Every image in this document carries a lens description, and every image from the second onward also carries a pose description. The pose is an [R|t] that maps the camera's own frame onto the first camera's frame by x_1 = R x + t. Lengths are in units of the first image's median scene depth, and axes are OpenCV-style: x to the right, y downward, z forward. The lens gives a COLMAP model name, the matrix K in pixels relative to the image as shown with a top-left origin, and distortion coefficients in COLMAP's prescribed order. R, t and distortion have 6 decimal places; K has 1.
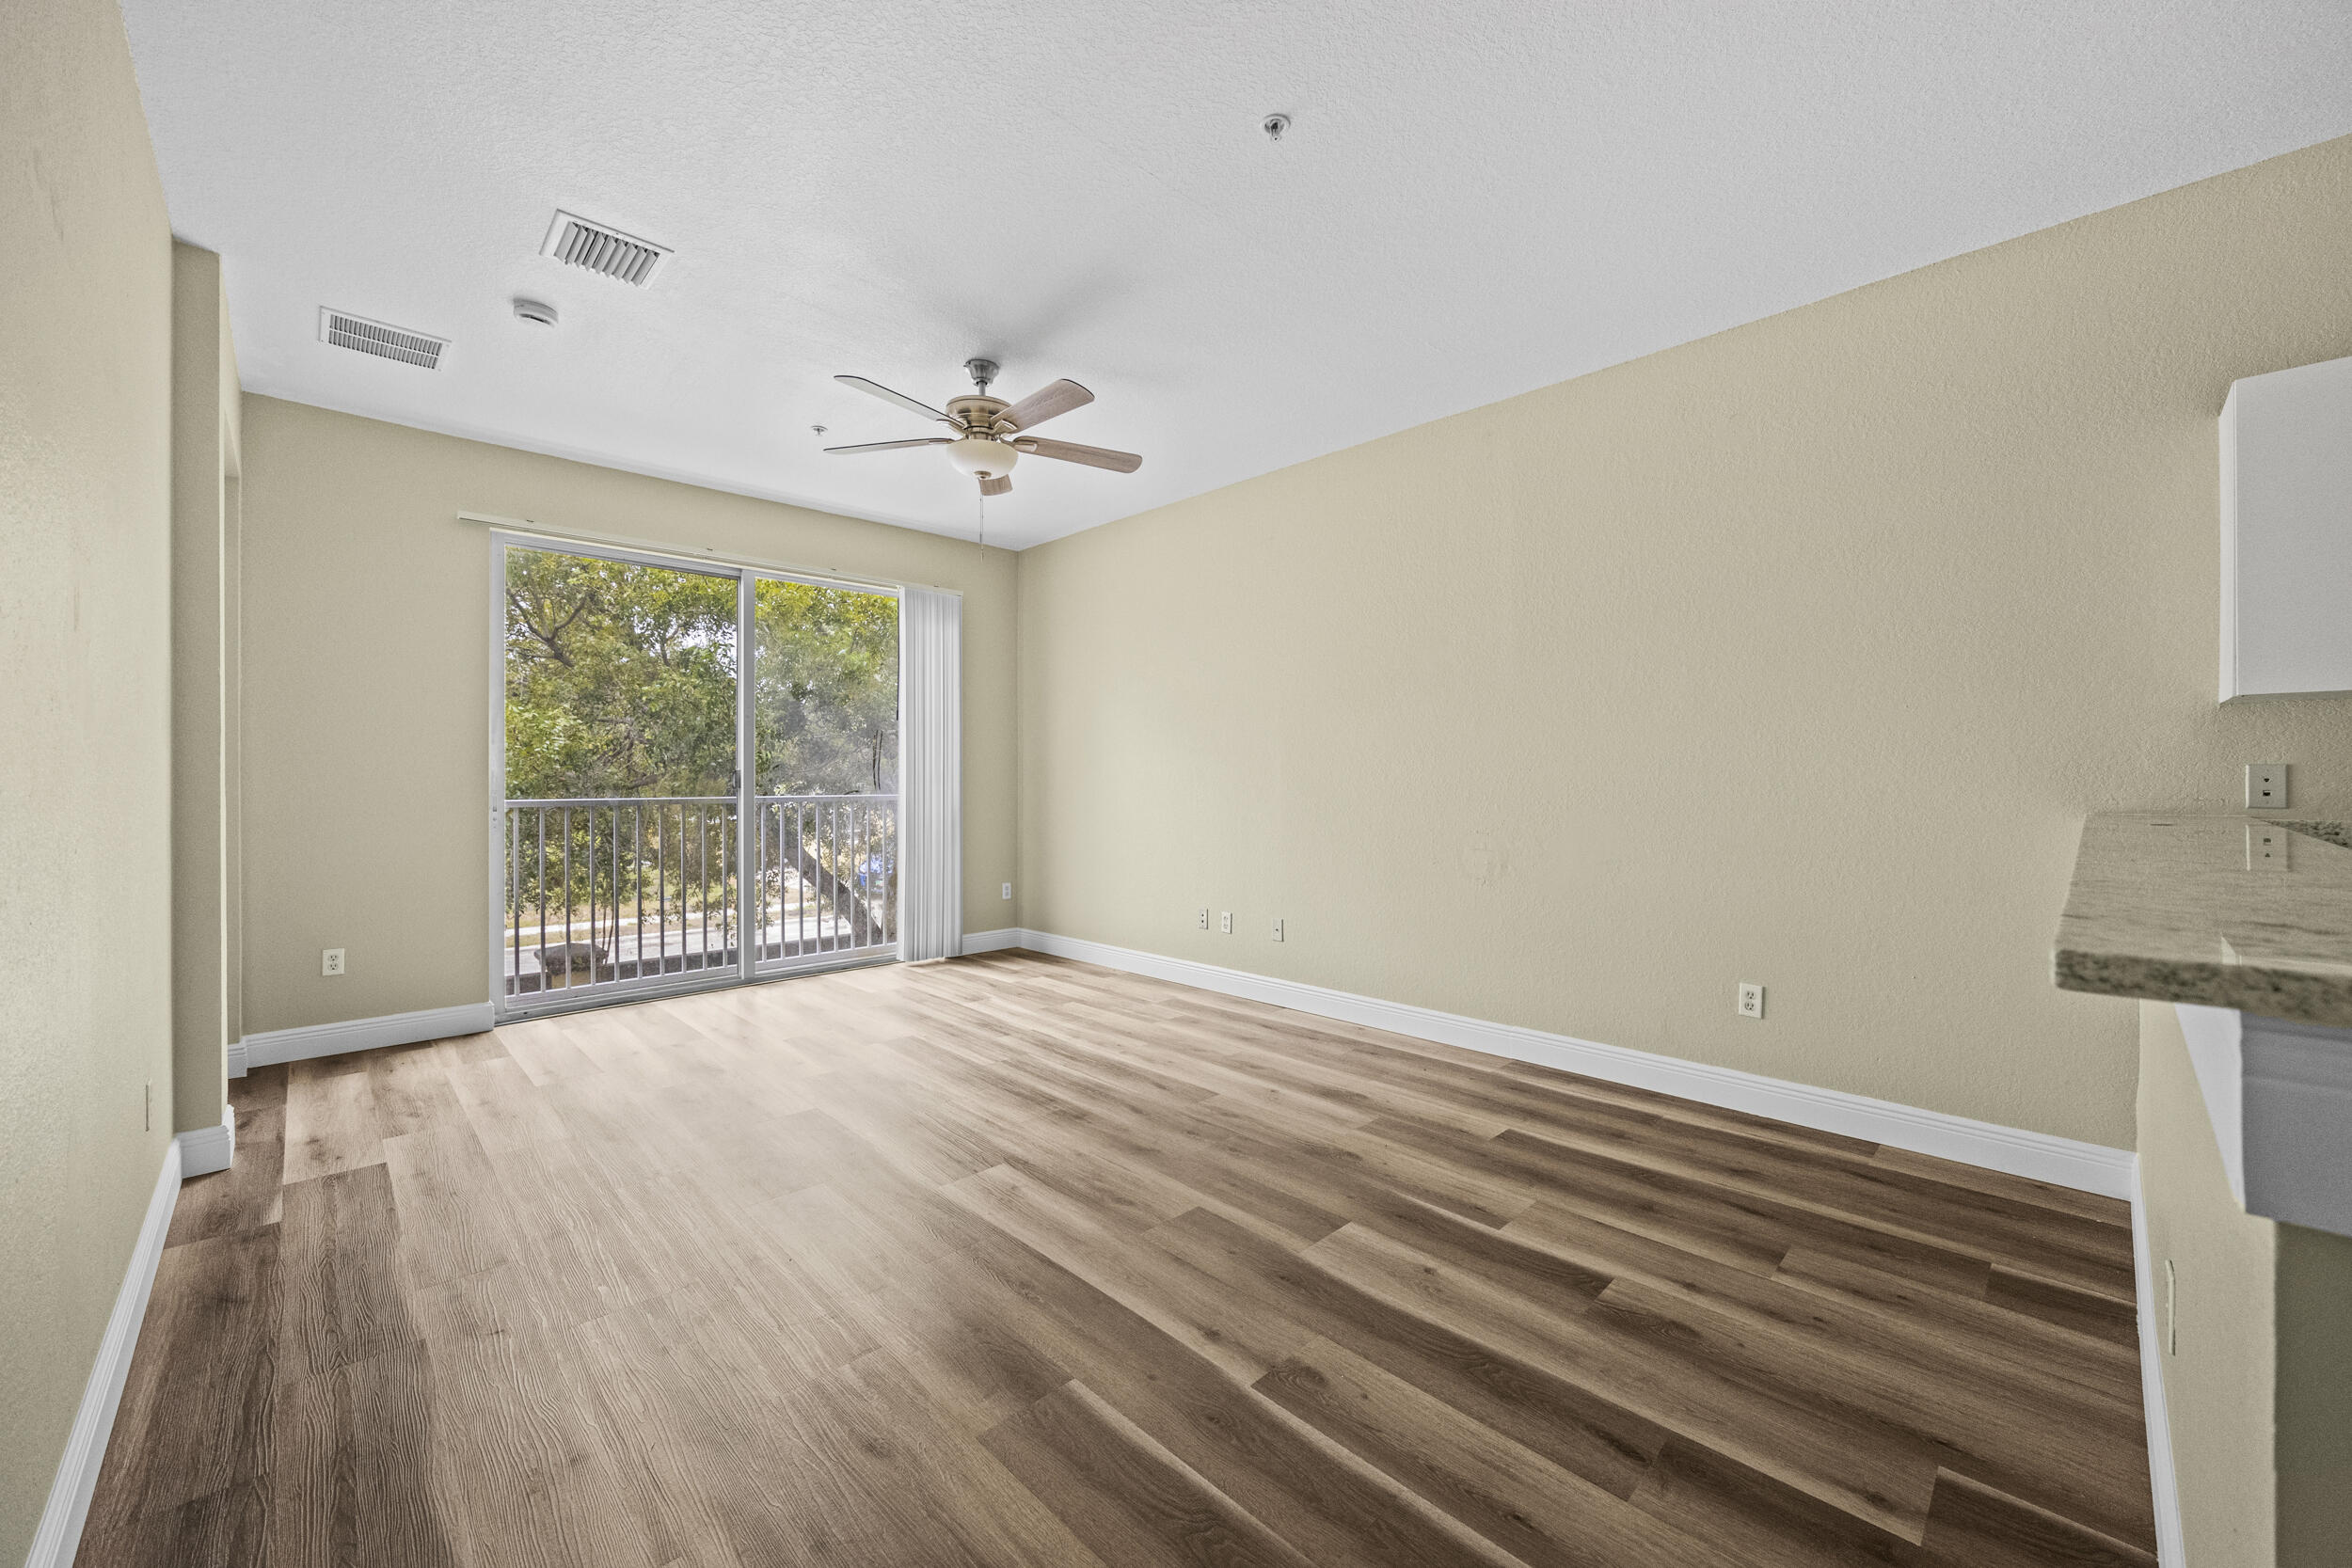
lens RADIAL K [[899.5, 0, 1181.5], [0, 899.5, 772.6], [0, 0, 1]] dist [-0.000989, 0.000314]
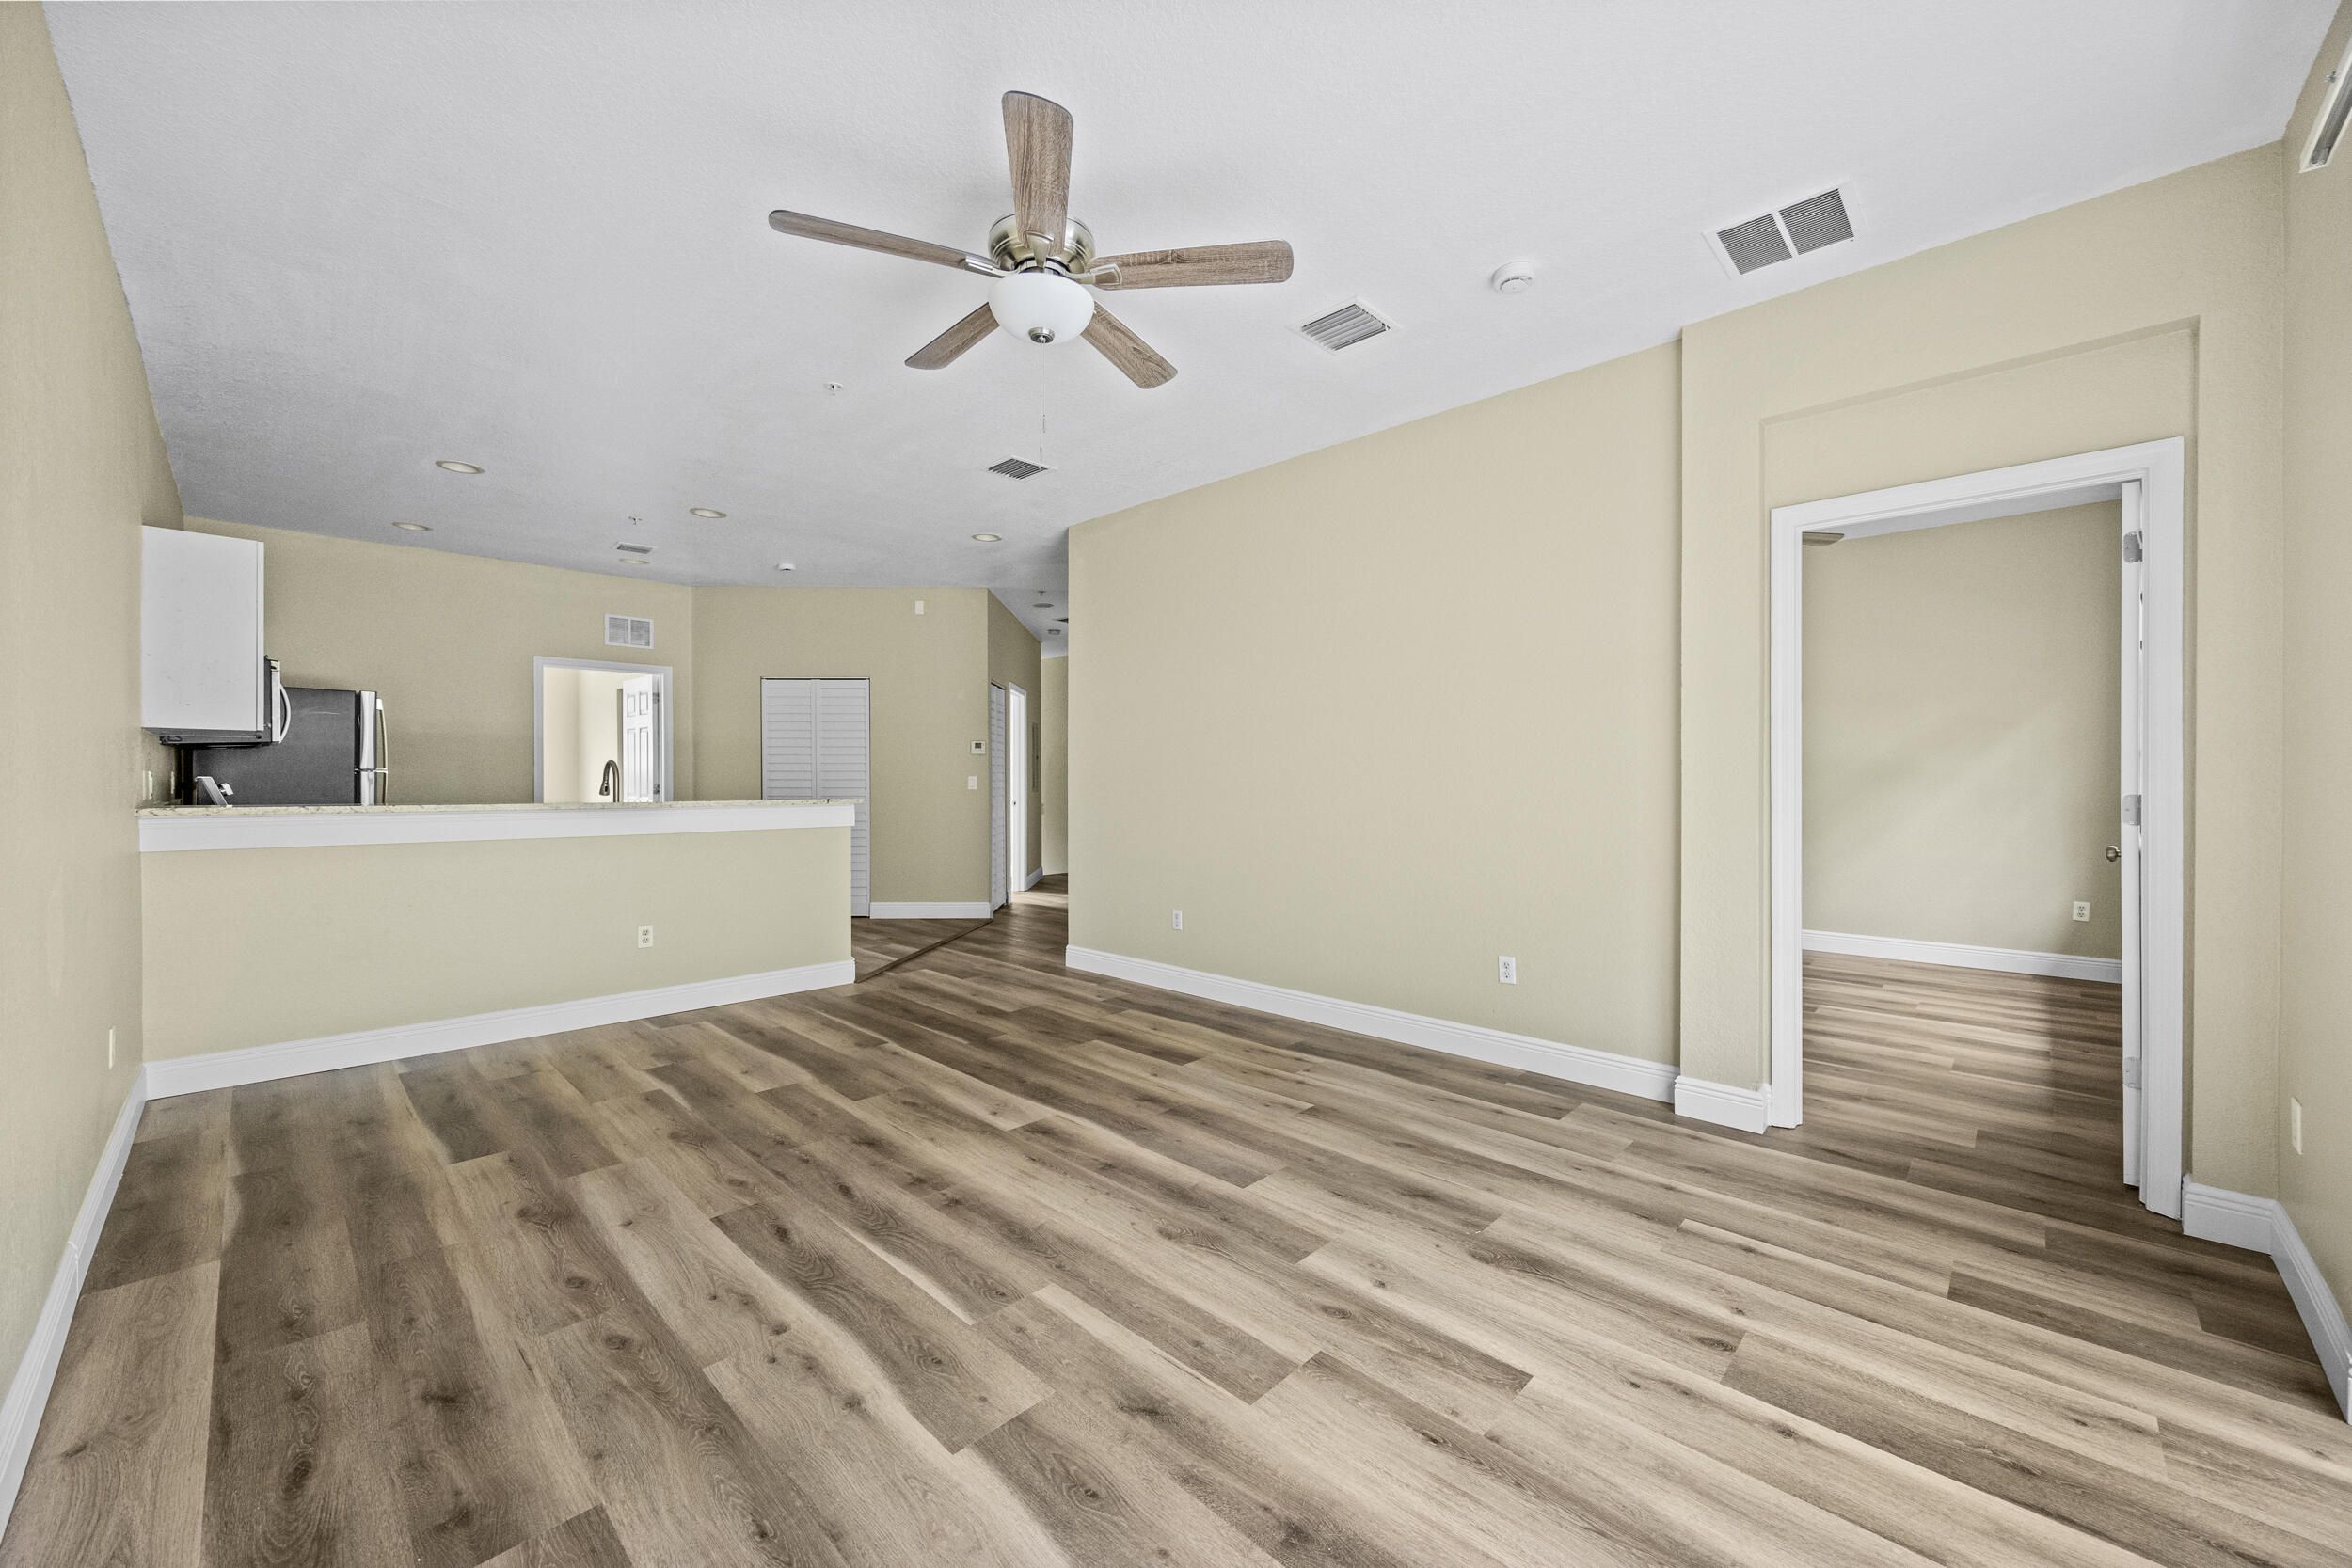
lens RADIAL K [[891.4, 0, 1179.9], [0, 891.4, 779.5], [0, 0, 1]] dist [-0.001848, -0.000052]
pose [[-0.999522, 0.001436, -0.030886, -0.286704], [0.001571, 0.999989, -0.004364, 0.008692], [0.030879, -0.004410, -0.999513, 1.589624]]
